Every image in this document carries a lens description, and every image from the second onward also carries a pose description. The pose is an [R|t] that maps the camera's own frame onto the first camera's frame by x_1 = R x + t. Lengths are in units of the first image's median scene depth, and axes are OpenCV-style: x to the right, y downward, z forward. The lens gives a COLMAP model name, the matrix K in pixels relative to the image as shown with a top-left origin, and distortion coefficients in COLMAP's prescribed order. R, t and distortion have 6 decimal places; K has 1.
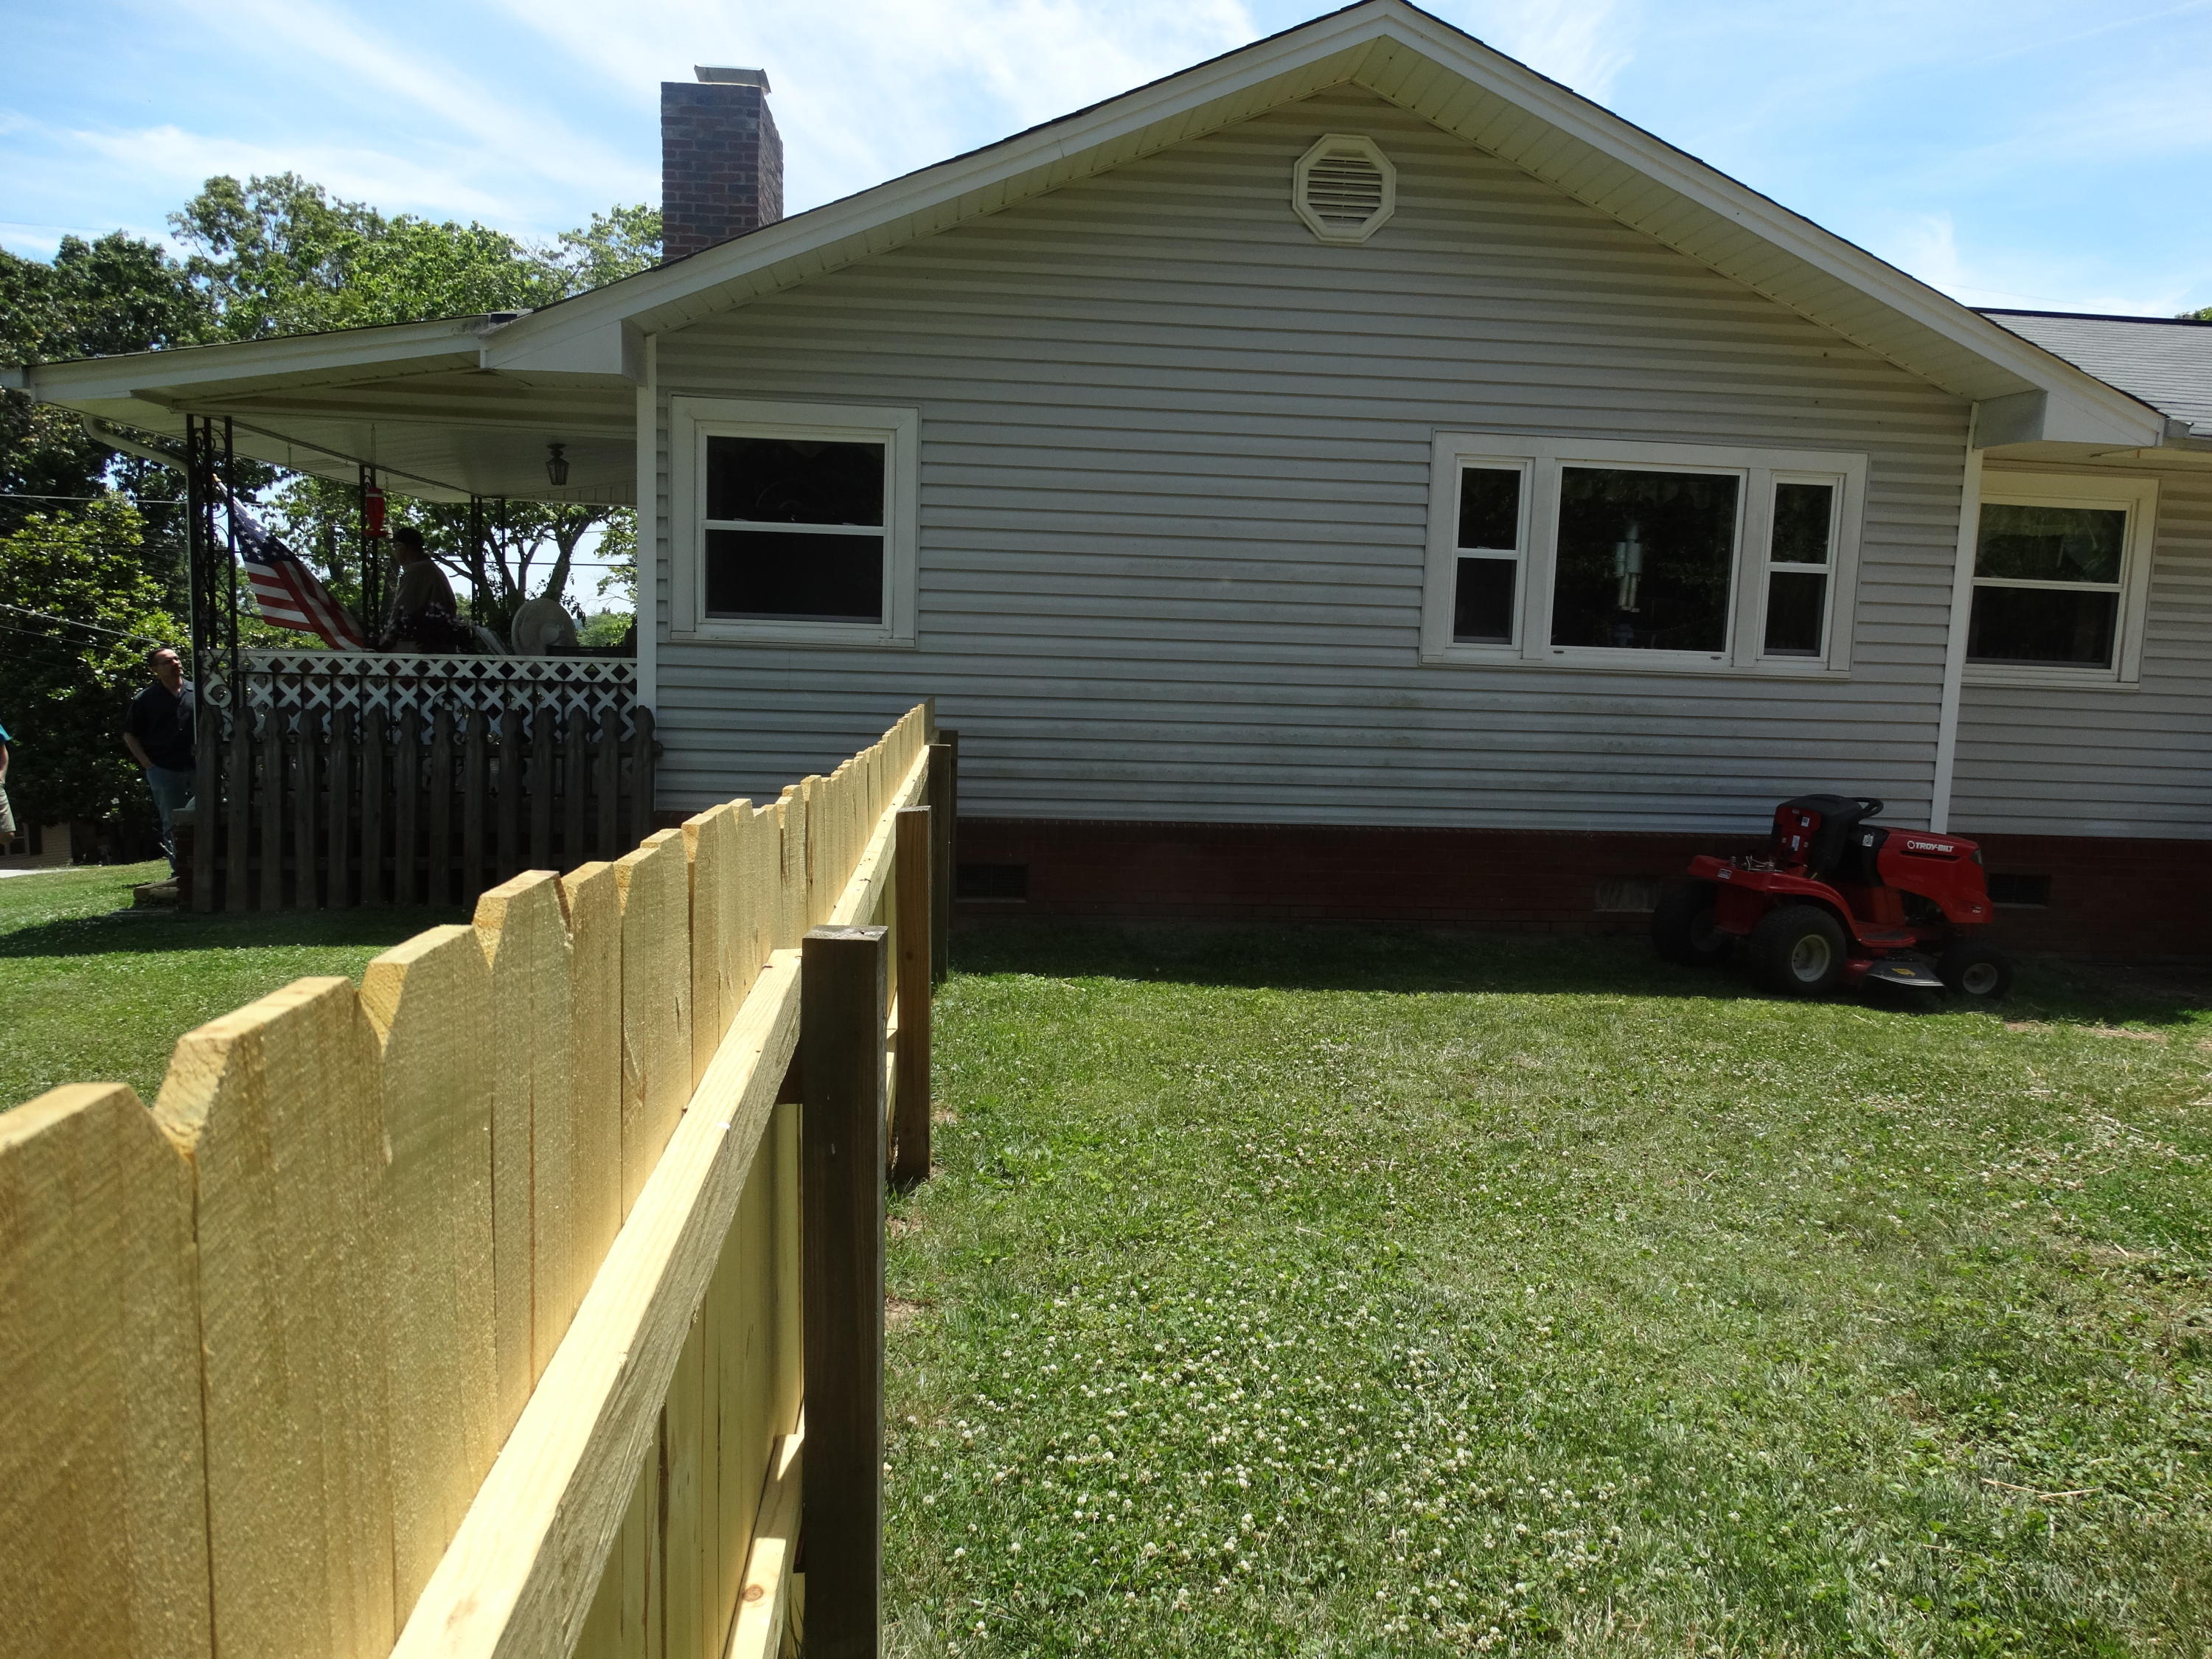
lens RADIAL K [[1527.2, 0, 1111.6], [0, 1527.2, 826.6], [0, 0, 1]] dist [-0.036682, 0.013617]
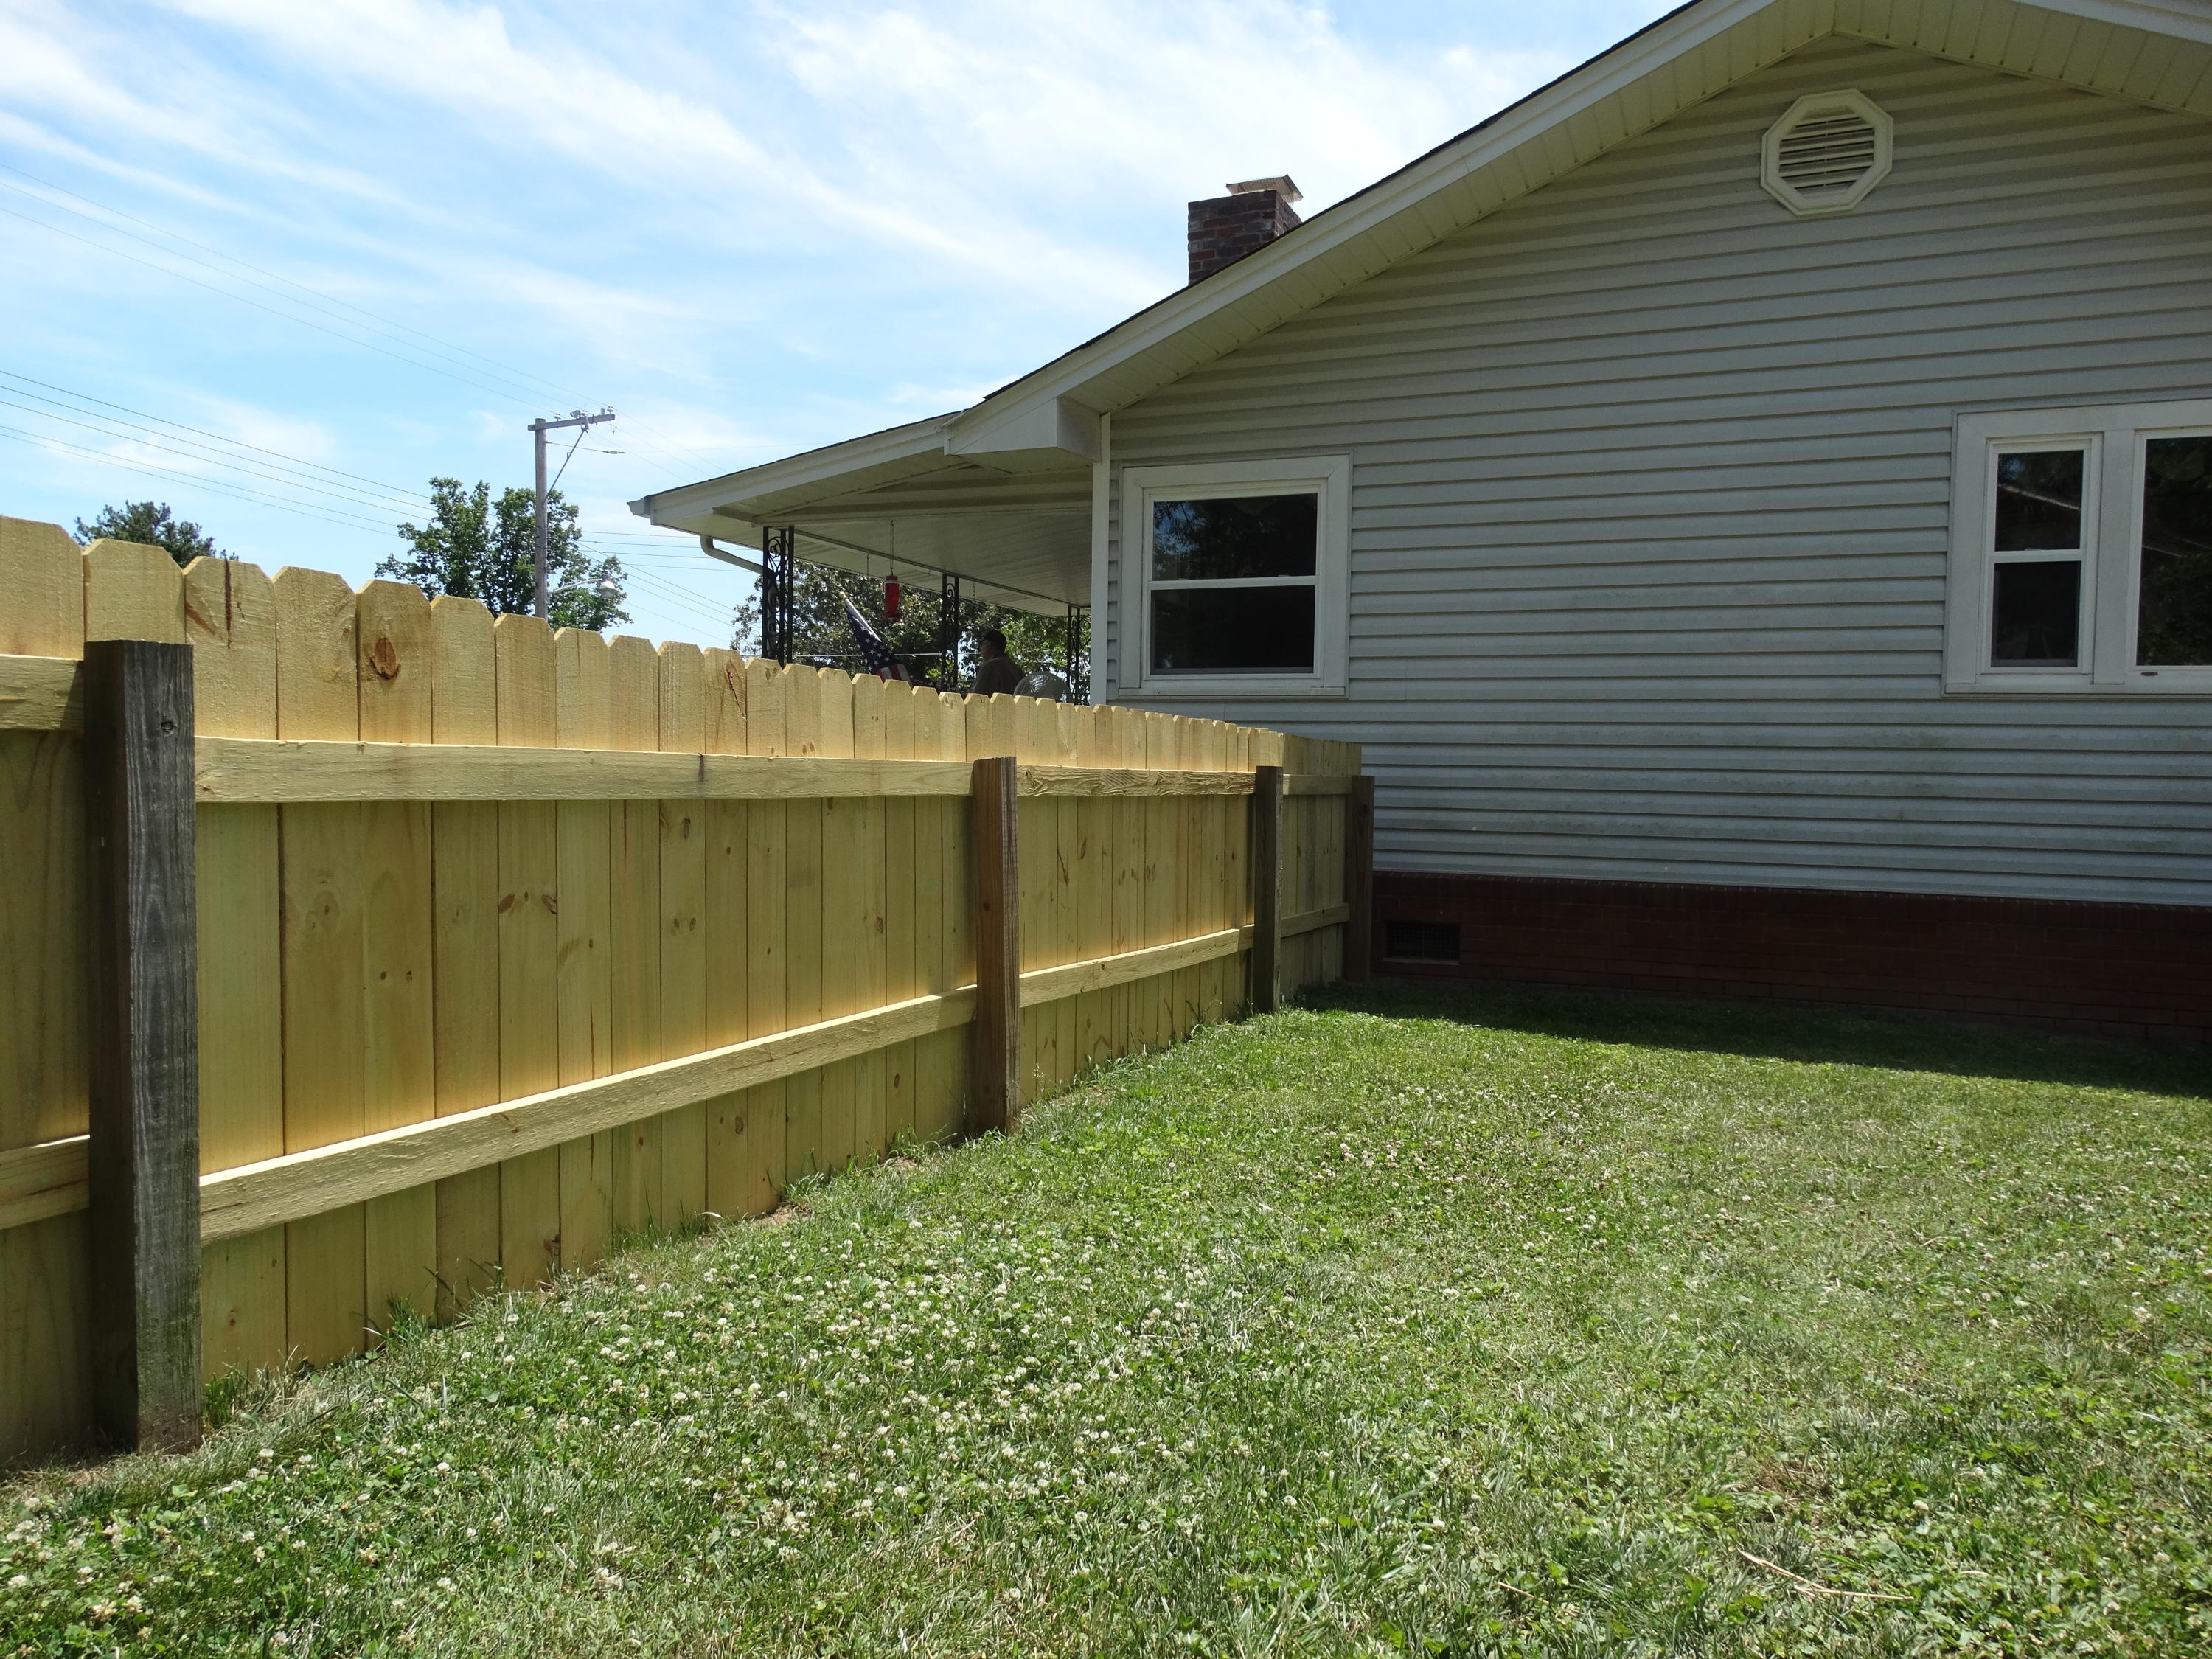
lens RADIAL K [[1527.2, 0, 1106.6], [0, 1527.2, 840.7], [0, 0, 1]] dist [-0.036682, 0.013617]
pose [[0.875048, 0.002553, -0.484029, 0.205362], [-0.047738, 0.995566, -0.081051, 0.059845], [0.481676, 0.094030, 0.871290, 0.083236]]
